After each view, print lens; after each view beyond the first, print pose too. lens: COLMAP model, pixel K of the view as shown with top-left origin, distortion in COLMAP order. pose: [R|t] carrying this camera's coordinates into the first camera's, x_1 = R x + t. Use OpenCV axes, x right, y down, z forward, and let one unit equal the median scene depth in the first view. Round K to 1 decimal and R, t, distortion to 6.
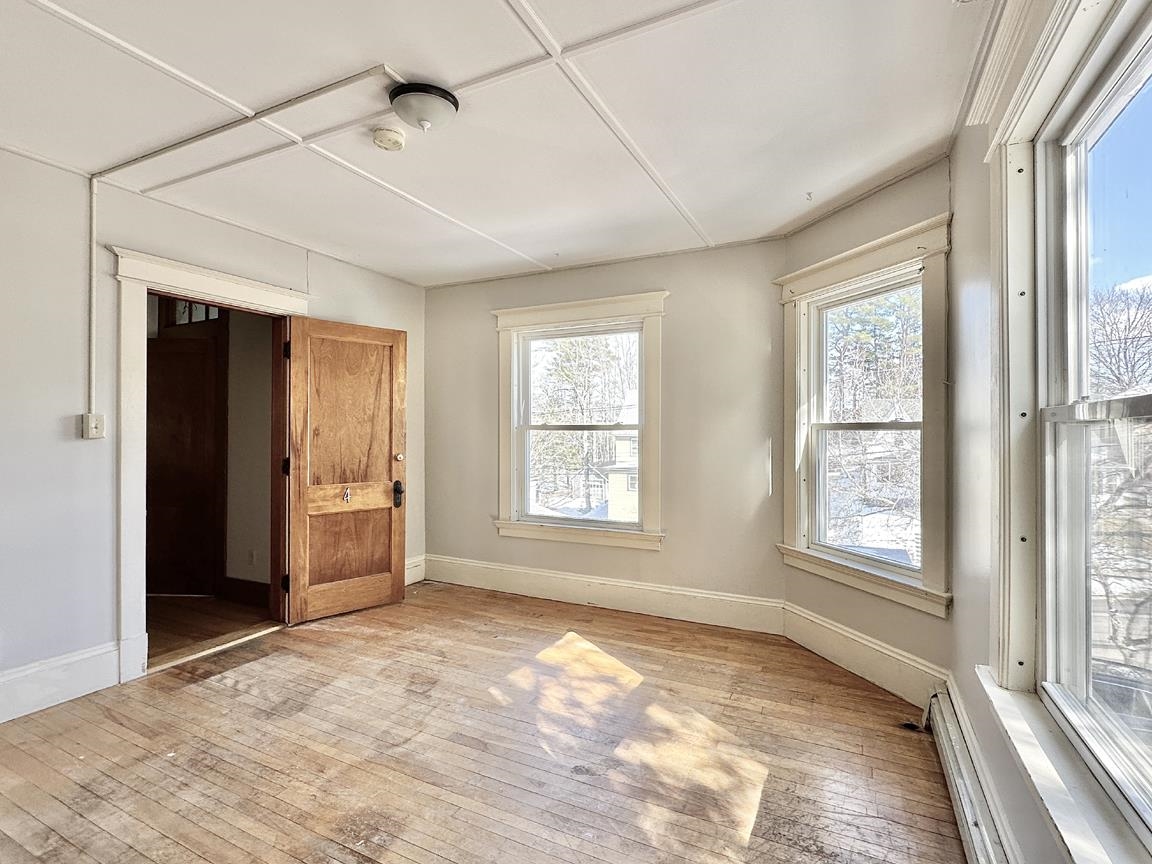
lens RADIAL K [[549.3, 0, 576.0], [0, 549.3, 432.0], [0, 0, 1]] dist [0.000218, -0.000053]
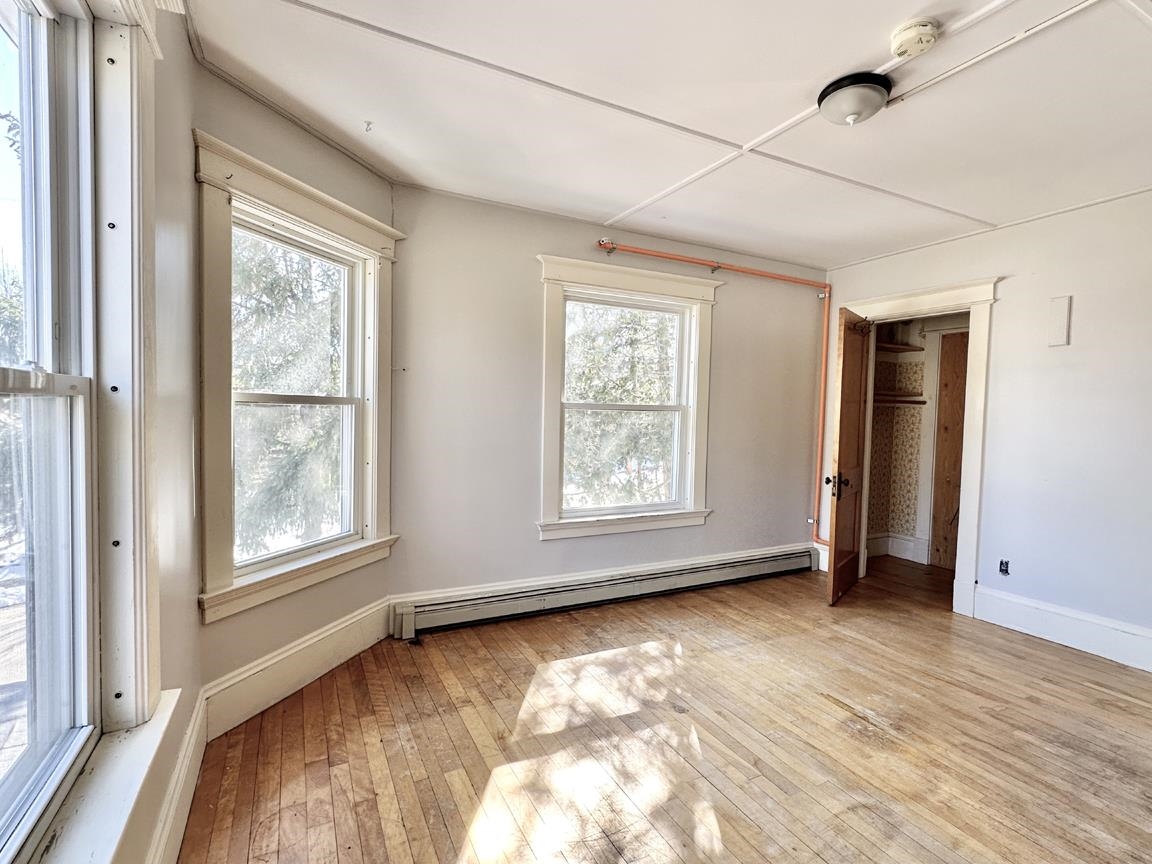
lens RADIAL K [[549.3, 0, 576.0], [0, 549.3, 432.0], [0, 0, 1]] dist [0.000218, -0.000053]
pose [[-0.803672, -0.043565, 0.593475, -0.432135], [-0.025882, 0.998932, 0.038279, -0.004294], [-0.594509, 0.015403, -0.803941, 1.860426]]
